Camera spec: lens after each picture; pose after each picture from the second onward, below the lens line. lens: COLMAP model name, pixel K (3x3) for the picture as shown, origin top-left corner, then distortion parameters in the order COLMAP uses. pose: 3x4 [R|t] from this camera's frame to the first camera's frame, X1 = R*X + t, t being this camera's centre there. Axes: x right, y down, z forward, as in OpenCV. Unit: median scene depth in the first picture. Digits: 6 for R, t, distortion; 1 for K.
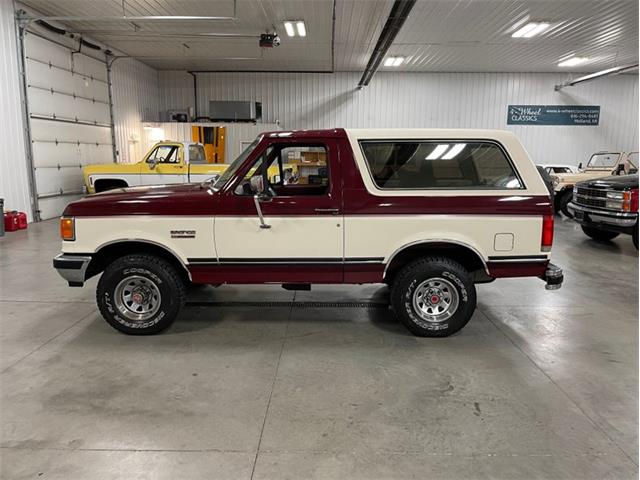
lens RADIAL K [[482.8, 0, 325.3], [0, 482.8, 241.0], [0, 0, 1]] dist [0.058404, -0.086692]
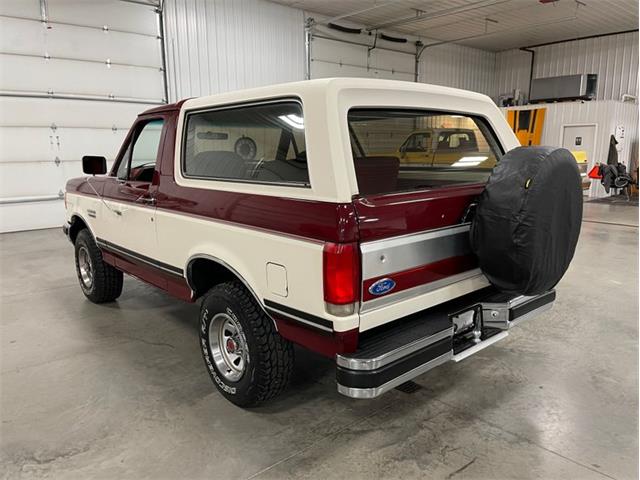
lens RADIAL K [[482.8, 0, 319.9], [0, 482.8, 244.1], [0, 0, 1]] dist [0.058404, -0.086692]
pose [[0.658618, 0.136075, -0.740071, 0.227028], [-0.119776, 0.989932, 0.075423, -0.024300], [0.742884, 0.038967, 0.668286, 0.186009]]
